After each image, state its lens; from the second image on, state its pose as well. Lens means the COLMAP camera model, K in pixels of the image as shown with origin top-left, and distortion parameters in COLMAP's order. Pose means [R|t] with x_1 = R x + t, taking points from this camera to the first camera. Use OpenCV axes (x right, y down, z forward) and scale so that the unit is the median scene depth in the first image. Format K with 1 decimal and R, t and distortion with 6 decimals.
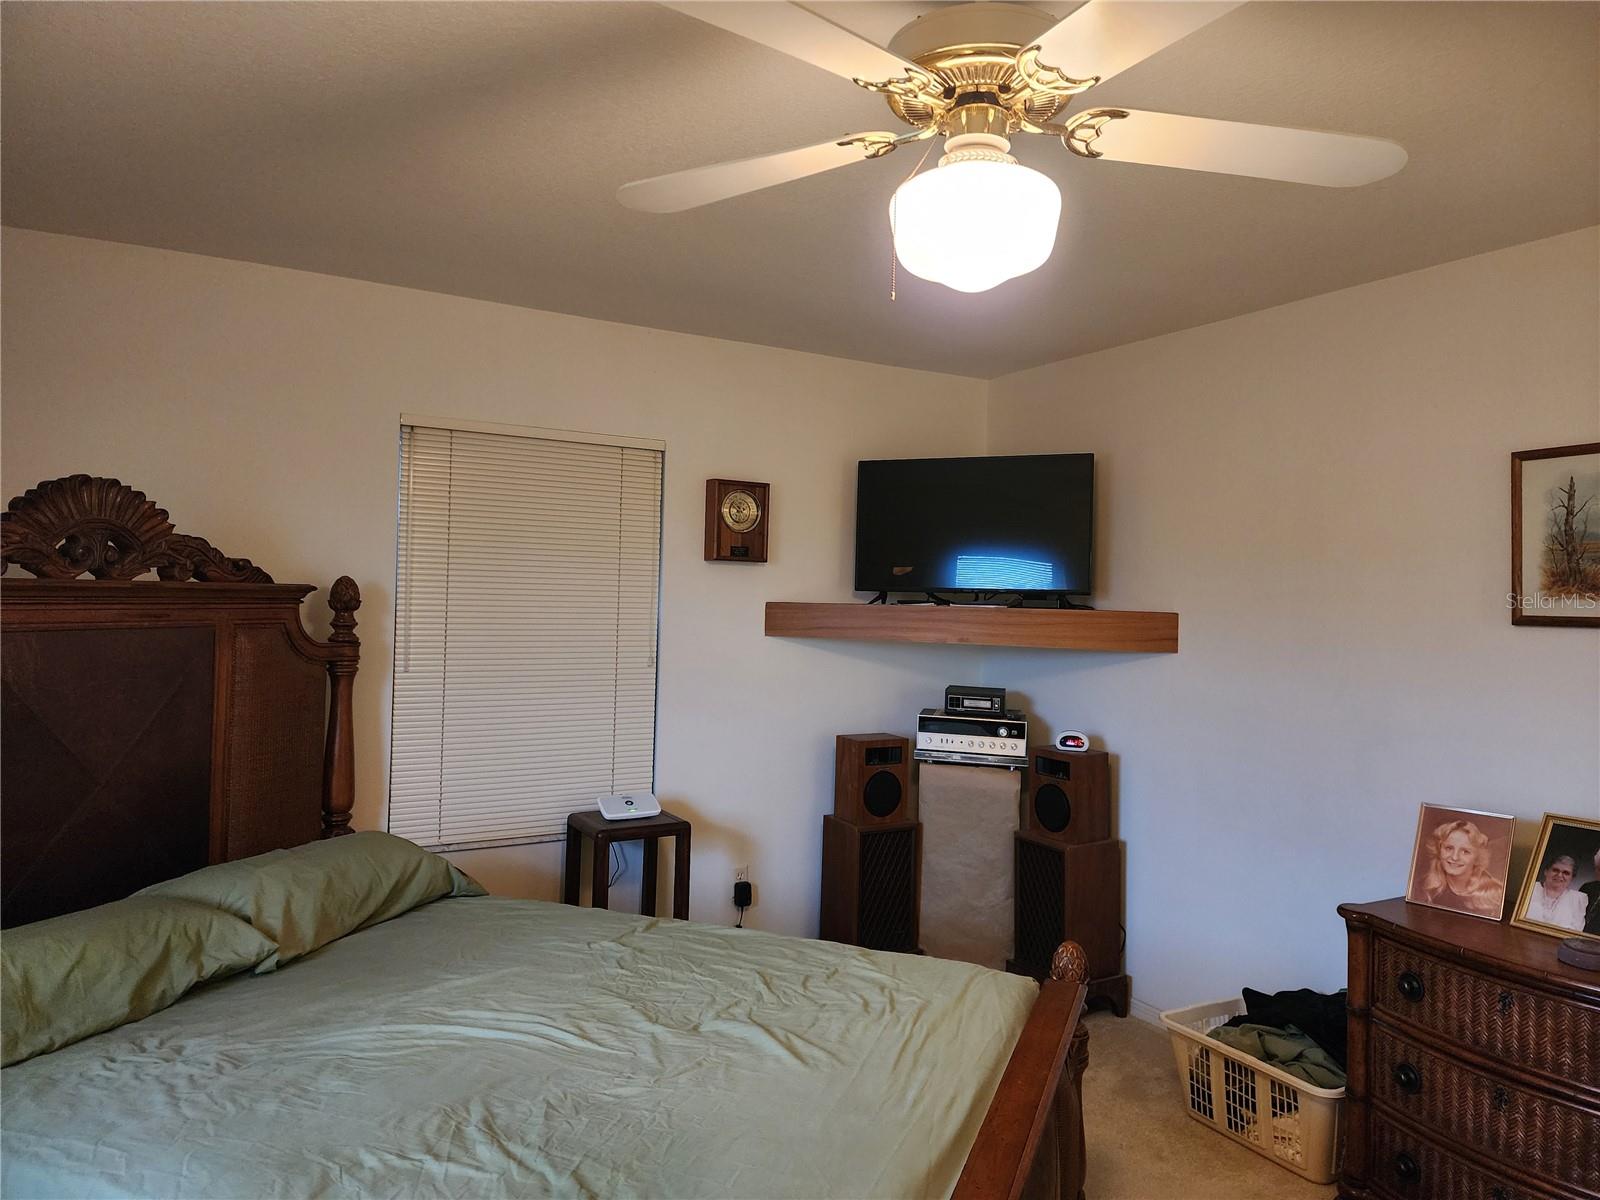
lens RADIAL K [[1084.0, 0, 801.5], [0, 1084.0, 601.6], [0, 0, 1]] dist [0.049294, -0.022229]
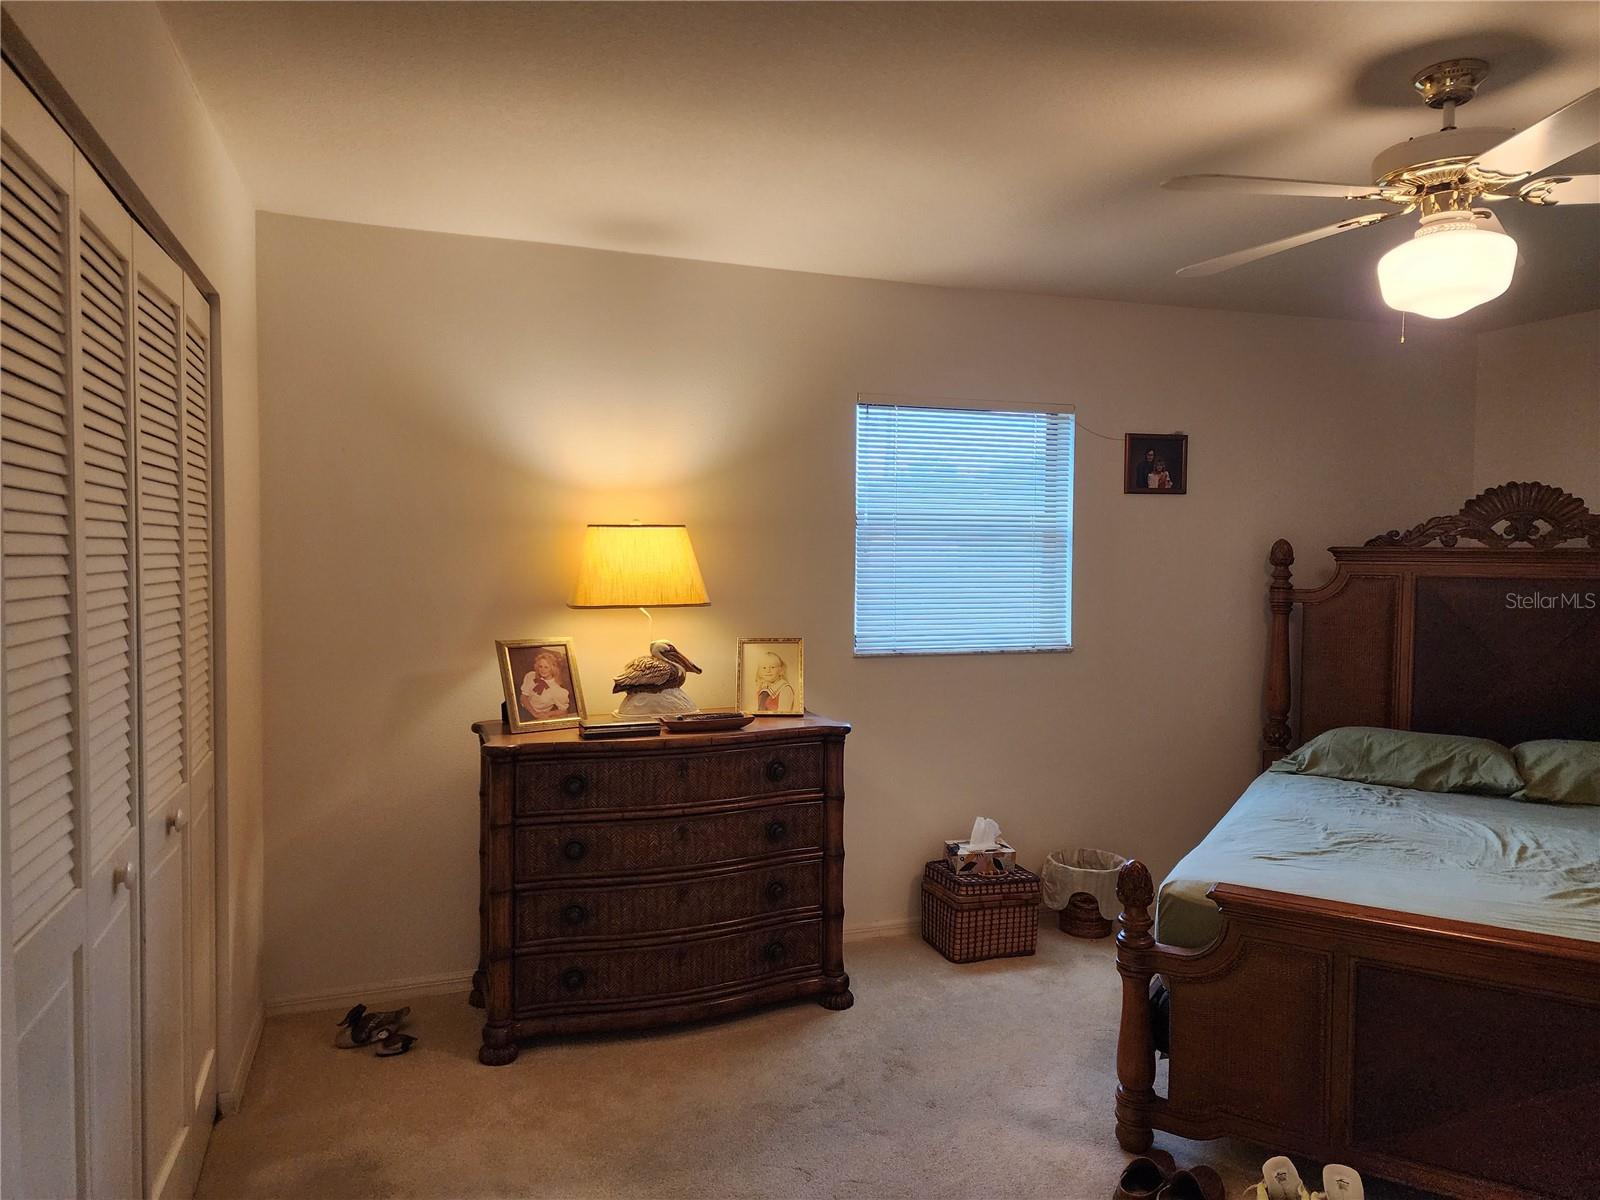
lens RADIAL K [[1084.0, 0, 796.6], [0, 1084.0, 595.5], [0, 0, 1]] dist [0.049294, -0.022229]
pose [[-0.158599, 0.029945, -0.986889, 1.251129], [-0.010089, 0.999439, 0.031948, 0.011342], [0.987291, 0.015024, -0.158208, 0.251114]]
